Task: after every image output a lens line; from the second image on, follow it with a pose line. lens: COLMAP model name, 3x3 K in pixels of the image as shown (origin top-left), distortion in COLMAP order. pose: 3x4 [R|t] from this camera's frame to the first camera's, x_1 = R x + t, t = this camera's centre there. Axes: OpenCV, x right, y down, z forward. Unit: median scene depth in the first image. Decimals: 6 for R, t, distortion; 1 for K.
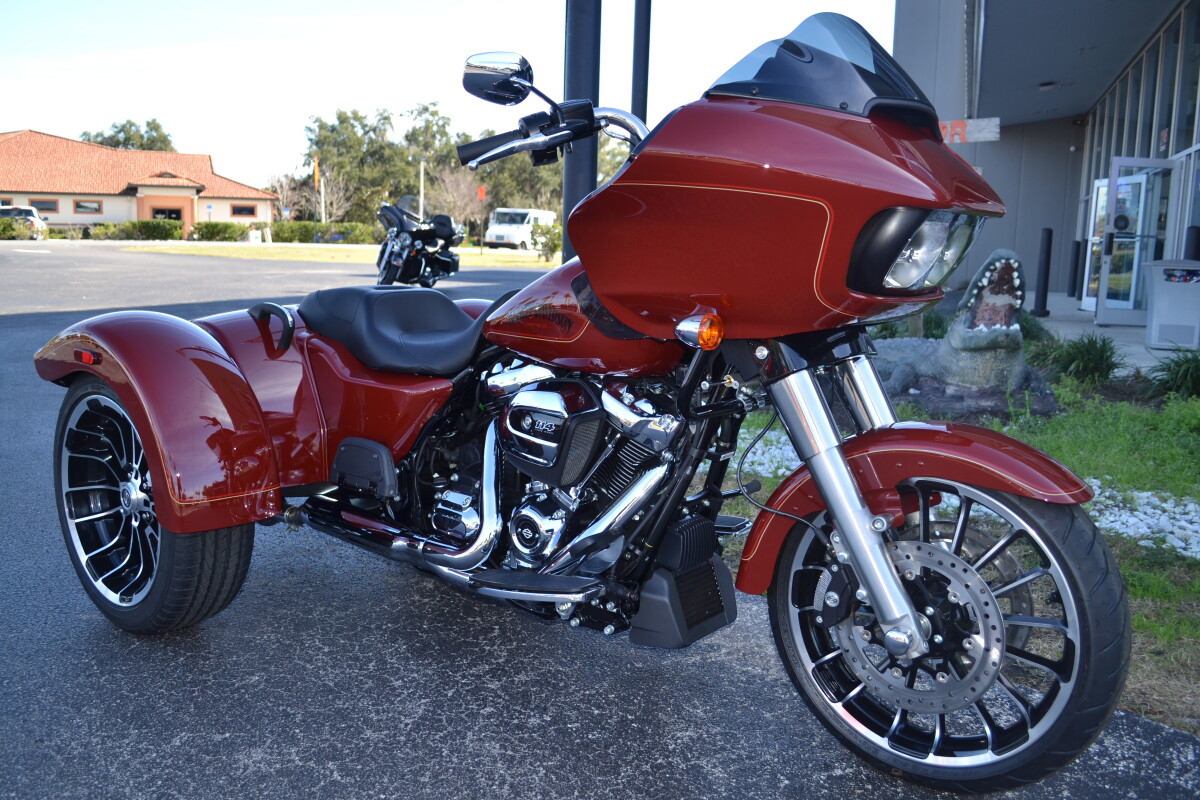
lens RADIAL K [[1006.0, 0, 589.7], [0, 1006.0, 401.8], [0, 0, 1]] dist [-0.059231, 0.003210]
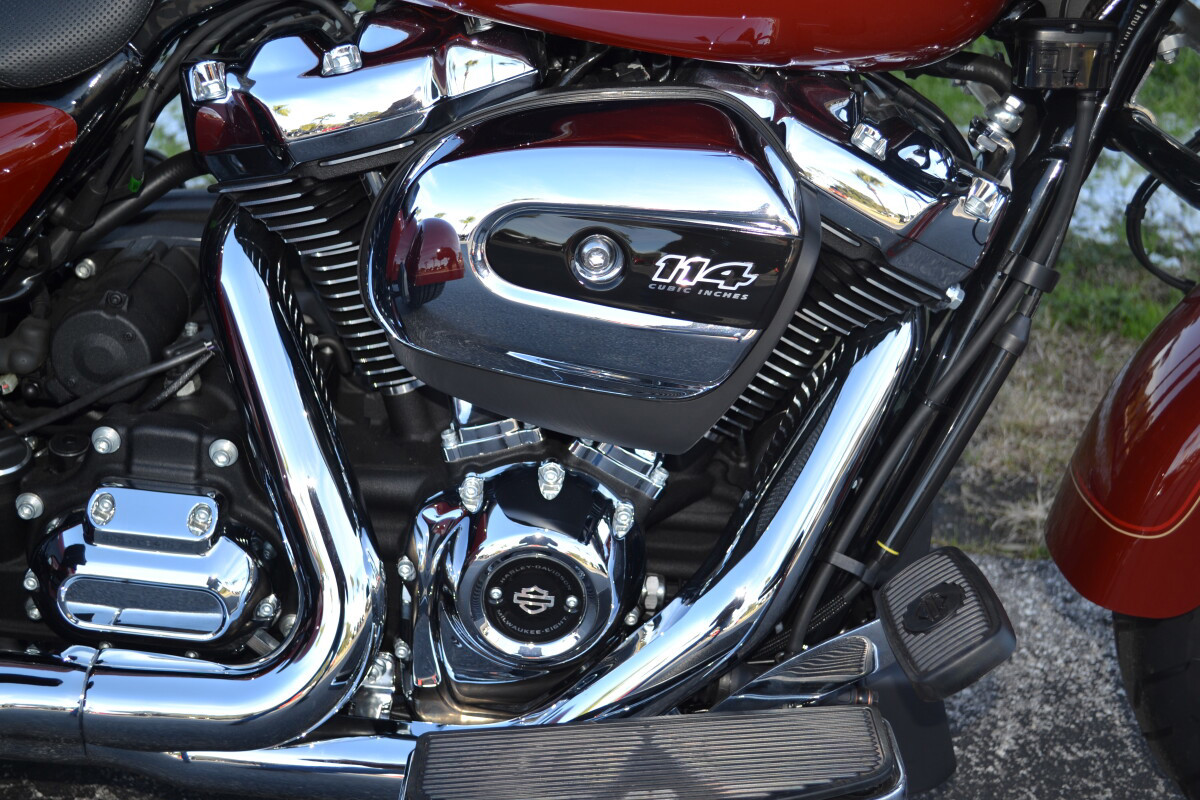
lens RADIAL K [[1585.2, 0, 603.8], [0, 1585.2, 409.8], [0, 0, 1]] dist [-0.022188, 0.000000]
pose [[0.784593, -0.217703, 0.580534, -0.126254], [0.044515, 0.953691, 0.297476, -0.027851], [-0.618411, -0.207556, 0.757950, 0.249949]]
